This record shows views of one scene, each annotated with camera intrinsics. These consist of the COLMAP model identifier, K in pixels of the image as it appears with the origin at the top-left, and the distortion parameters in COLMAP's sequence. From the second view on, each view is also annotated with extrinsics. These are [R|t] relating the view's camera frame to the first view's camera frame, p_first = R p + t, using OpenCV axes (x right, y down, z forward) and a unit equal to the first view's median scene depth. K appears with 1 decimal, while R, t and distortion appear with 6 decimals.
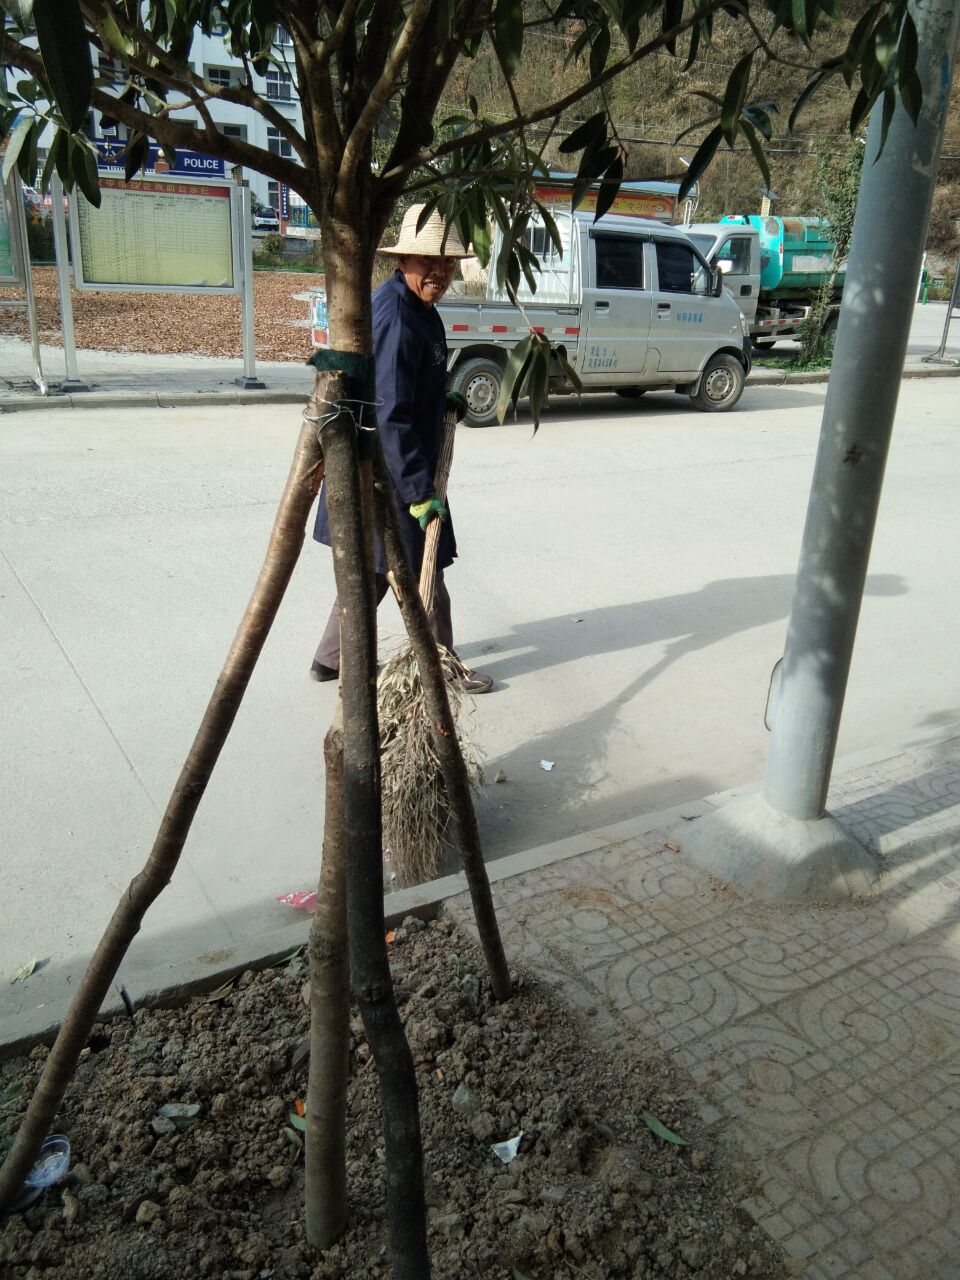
lens RADIAL K [[1007.6, 0, 480.0], [0, 1007.6, 640.0], [0, 0, 1]] dist [0.155135, -0.241807]
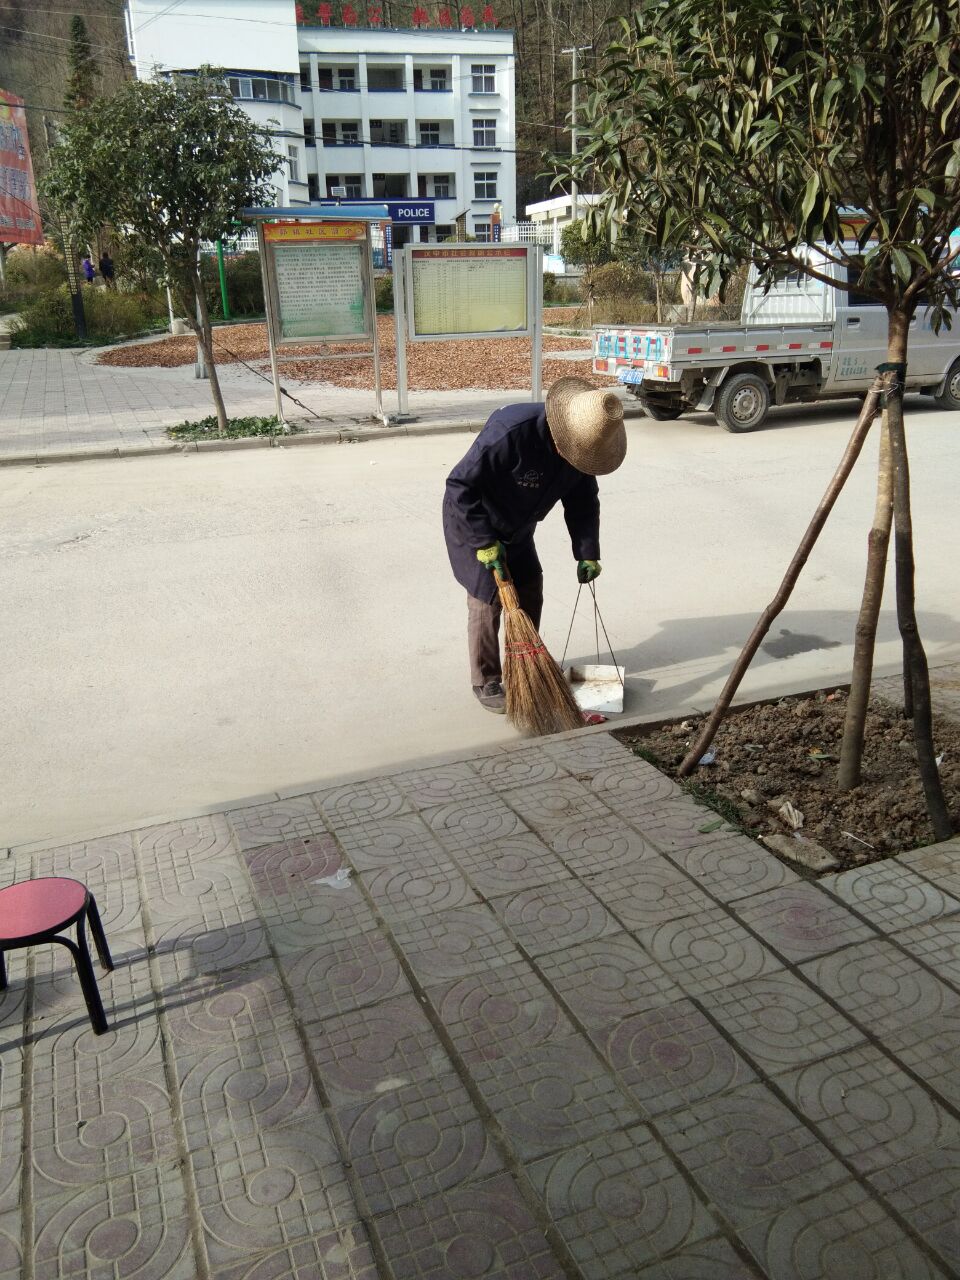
lens RADIAL K [[1007.6, 0, 480.0], [0, 1007.6, 640.0], [0, 0, 1]] dist [0.155135, -0.241807]
pose [[0.982981, -0.007206, -0.183563, -0.081654], [0.002901, 0.999715, -0.023708, 0.052925], [0.183682, 0.022772, 0.982722, -0.193533]]
